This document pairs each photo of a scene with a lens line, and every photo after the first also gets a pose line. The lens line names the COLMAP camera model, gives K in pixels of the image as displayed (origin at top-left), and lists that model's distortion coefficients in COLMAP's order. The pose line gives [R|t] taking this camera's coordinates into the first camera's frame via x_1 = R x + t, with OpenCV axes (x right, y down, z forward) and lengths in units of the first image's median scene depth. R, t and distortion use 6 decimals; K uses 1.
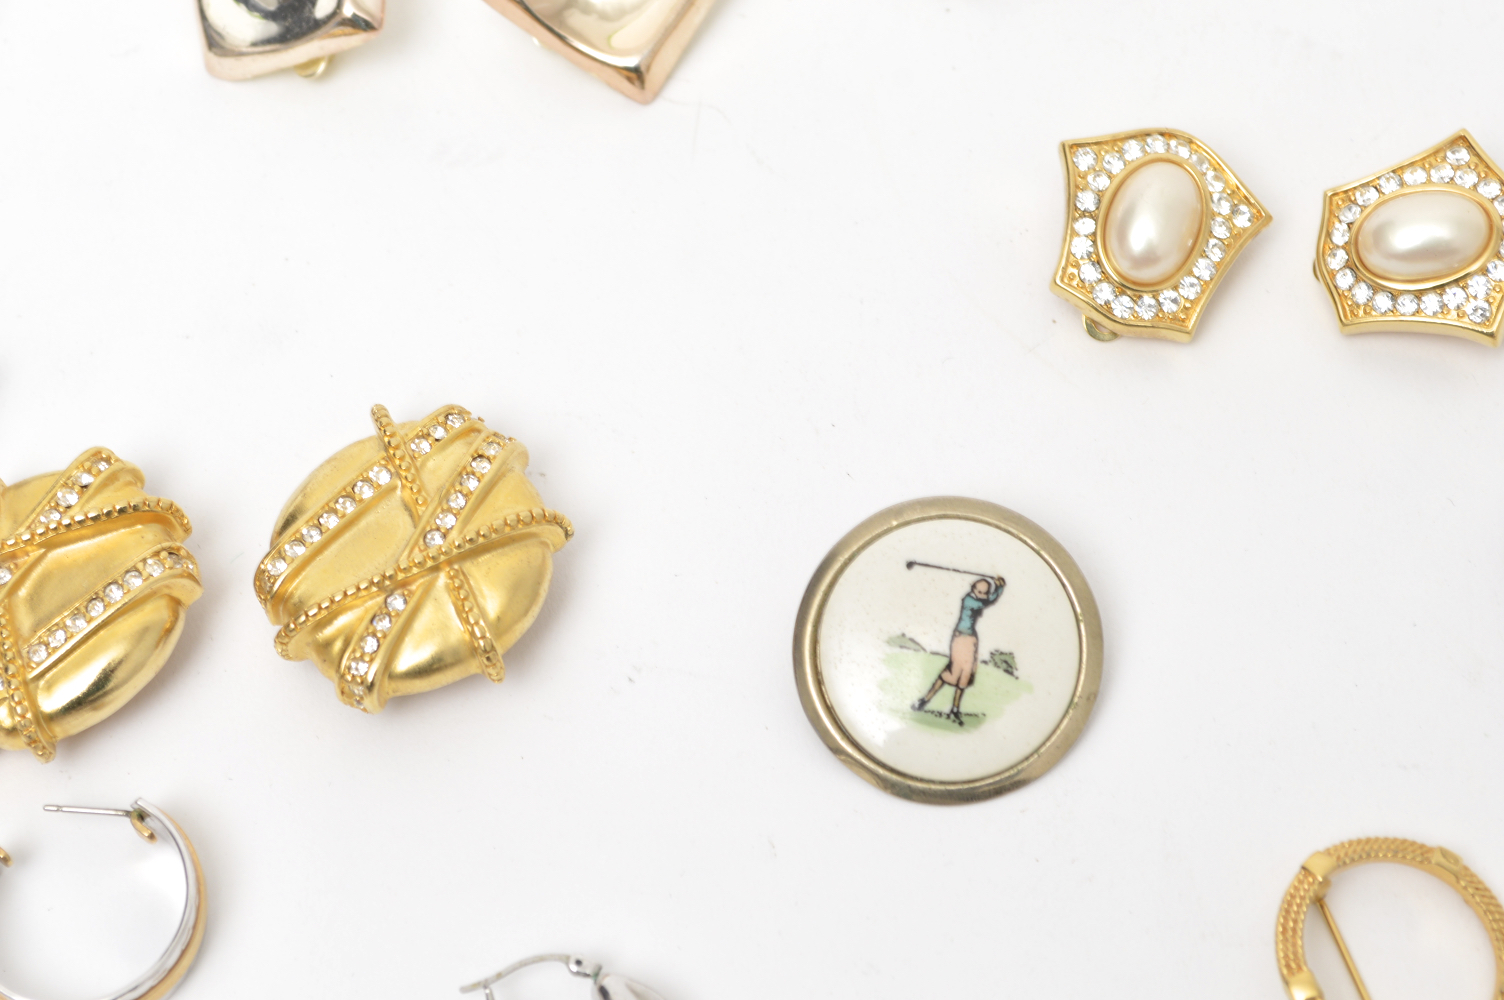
lens RADIAL K [[3519.9, 0, 756.6], [0, 3519.9, 494.4], [0, 0, 1]] dist [0.031917, 0.000000]
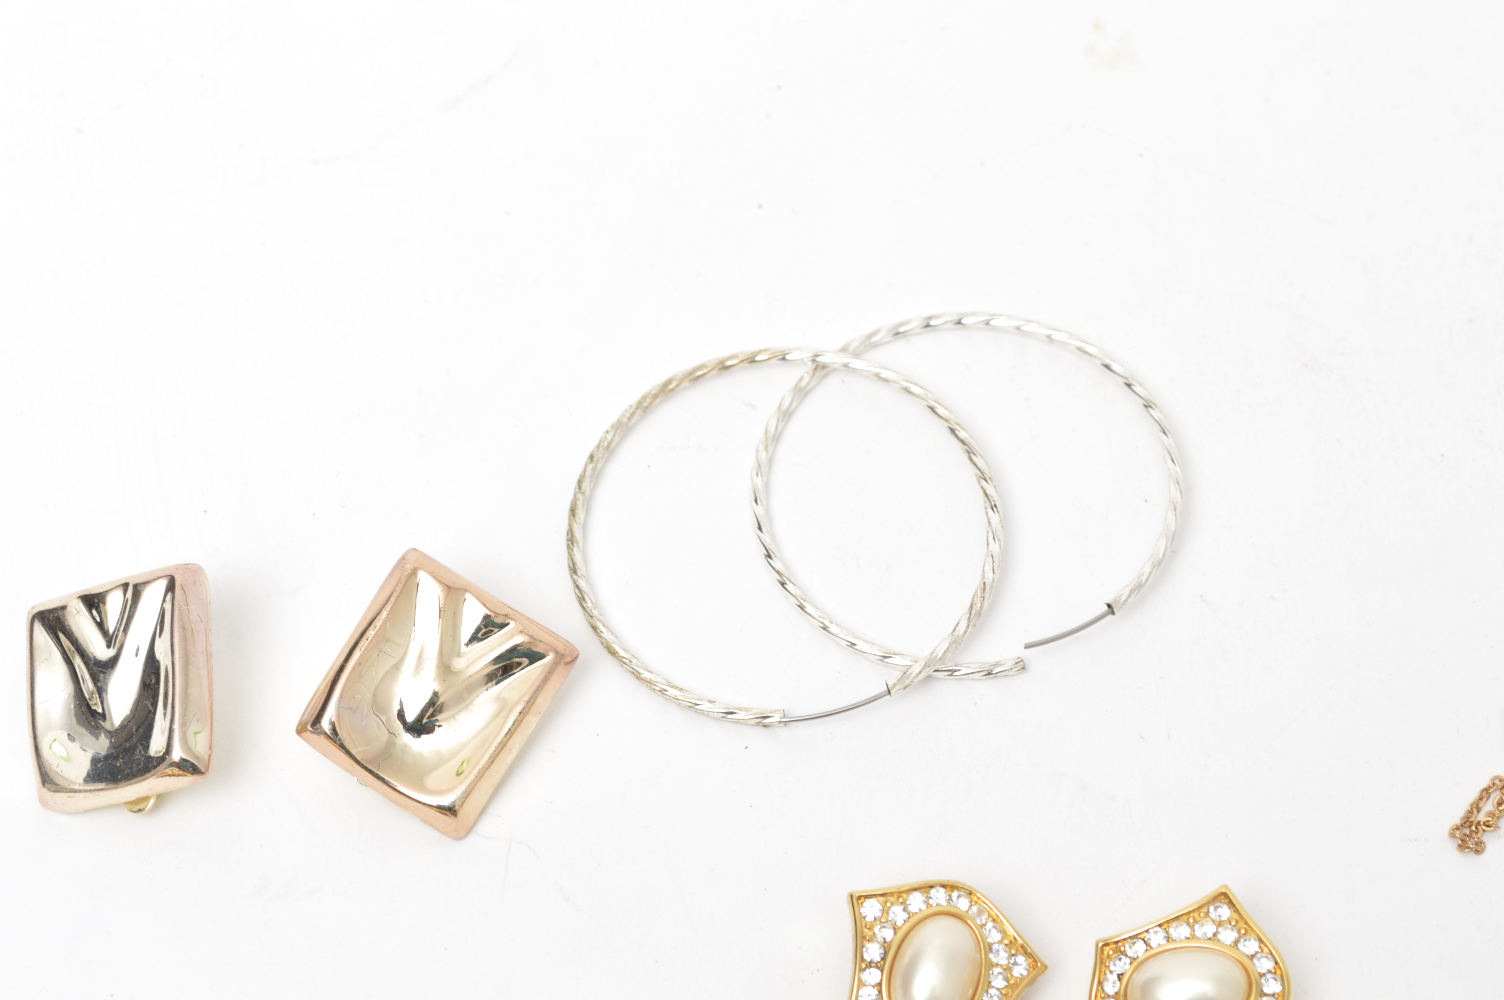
lens RADIAL K [[3519.9, 0, 765.9], [0, 3519.9, 490.1], [0, 0, 1]] dist [0.031917, 0.000000]
pose [[0.999030, 0.007861, 0.043337, 0.015000], [-0.003540, 0.995091, -0.098896, -0.121187], [-0.043902, 0.098647, 0.994154, -0.068933]]
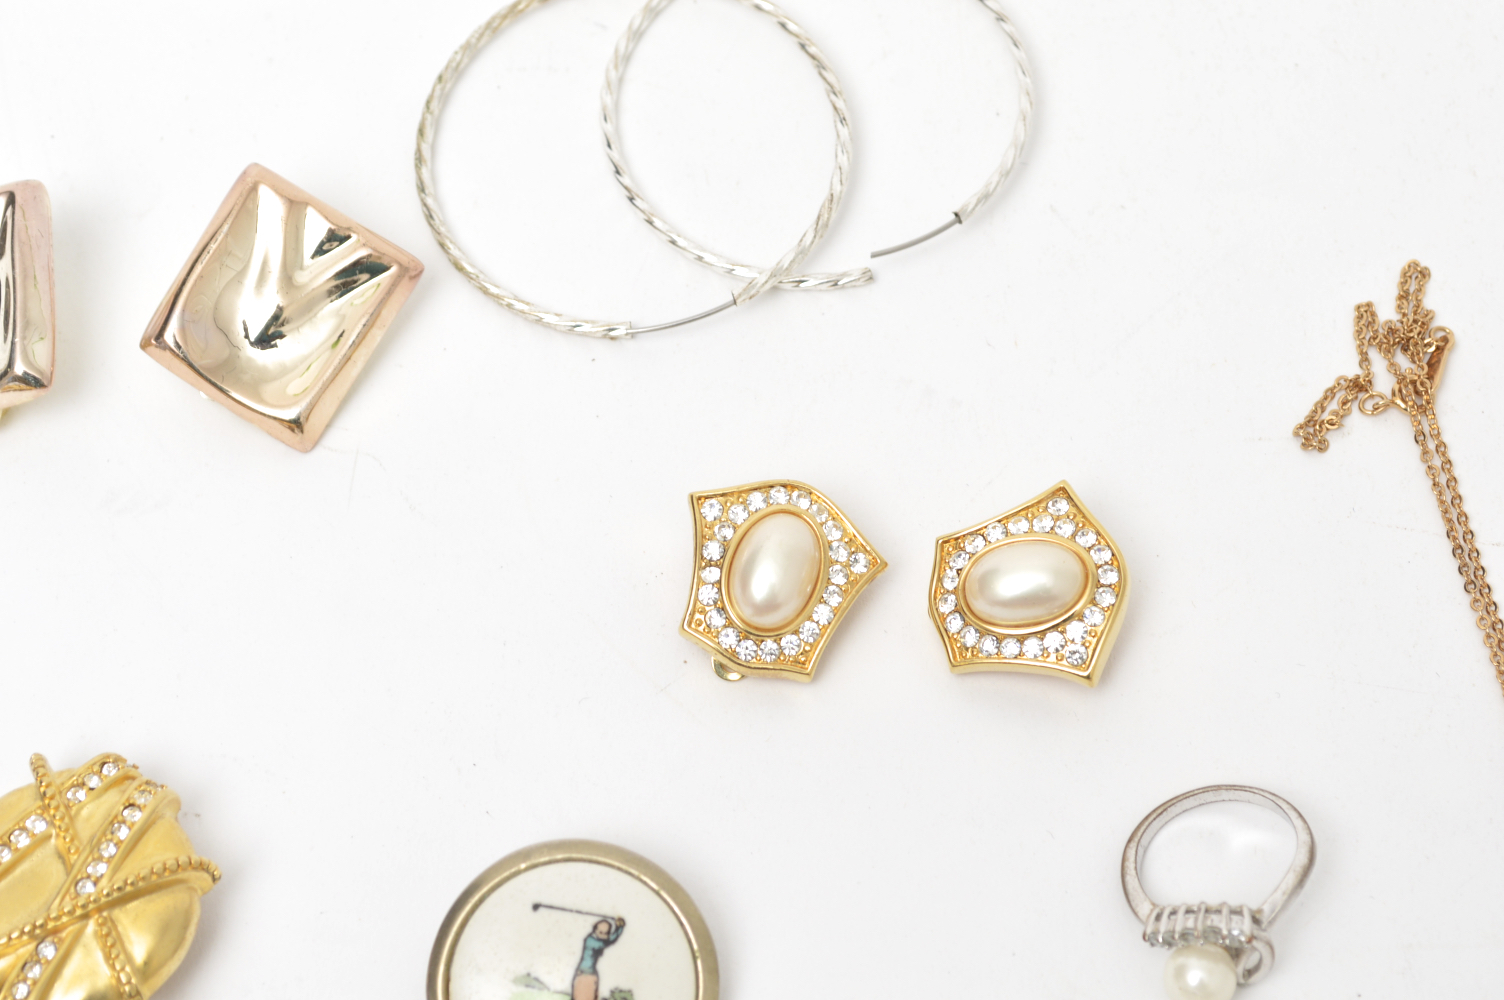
lens RADIAL K [[3519.9, 0, 761.4], [0, 3519.9, 504.3], [0, 0, 1]] dist [0.031917, 0.000000]
pose [[0.999148, -0.007770, 0.040521, 0.067926], [0.009262, 0.999281, -0.036778, -0.060242], [-0.040206, 0.037122, 0.998502, -0.065689]]
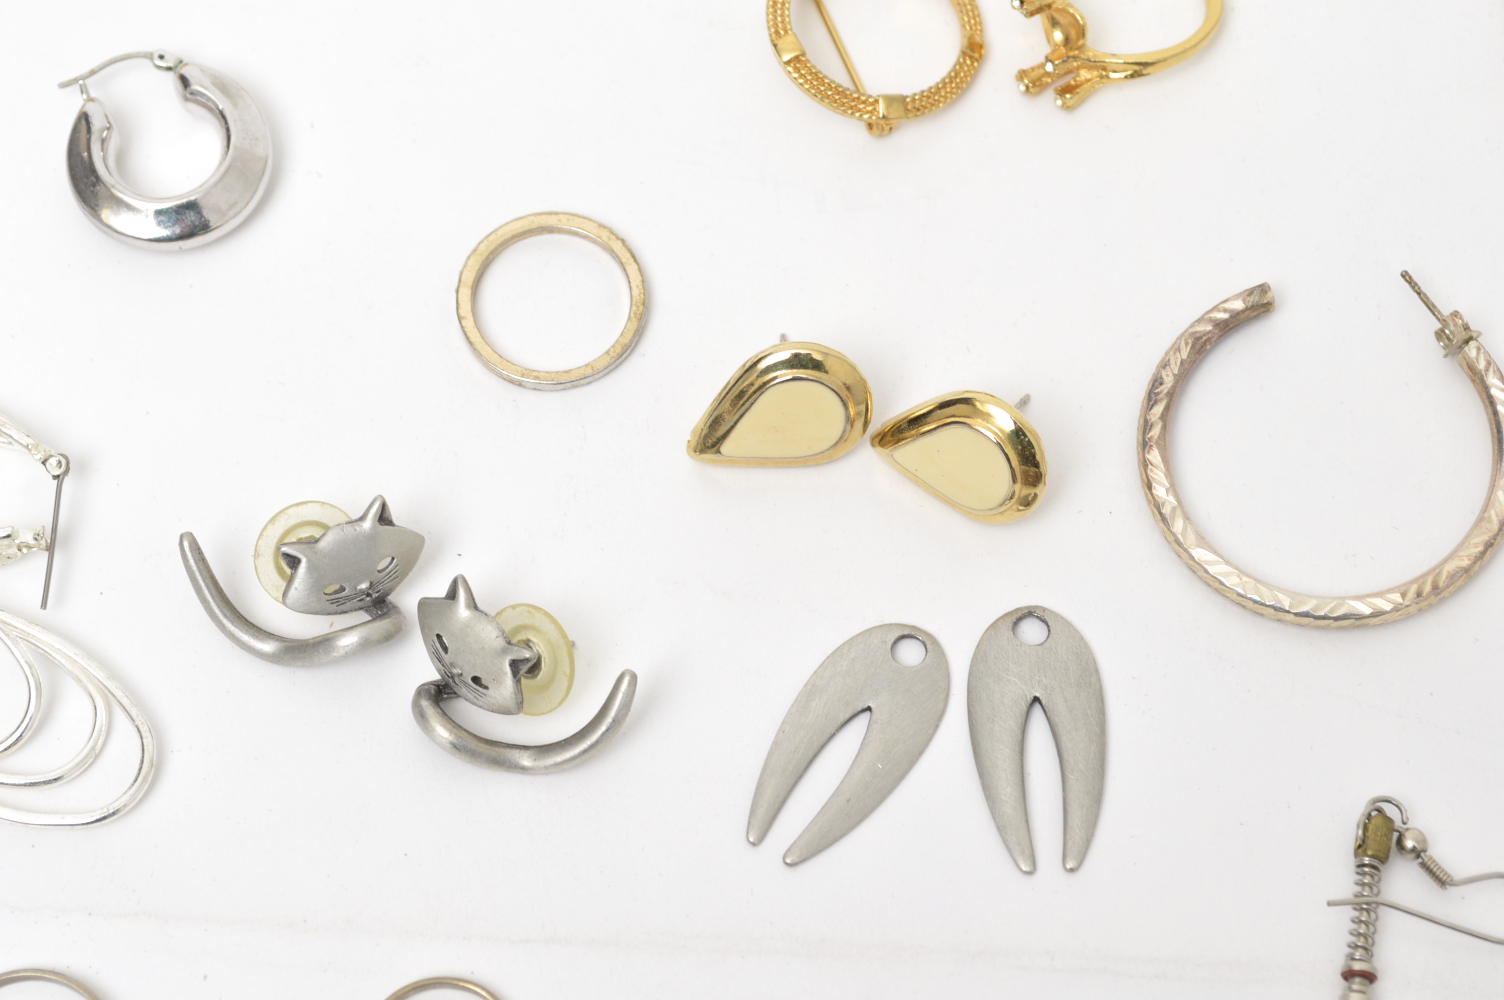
lens RADIAL K [[3519.9, 0, 753.5], [0, 3519.9, 486.3], [0, 0, 1]] dist [0.031917, 0.000000]
pose [[0.998575, -0.034353, 0.040836, 0.084499], [0.030589, 0.995519, 0.089479, 0.165220], [-0.043727, -0.088102, 0.995151, -0.146790]]
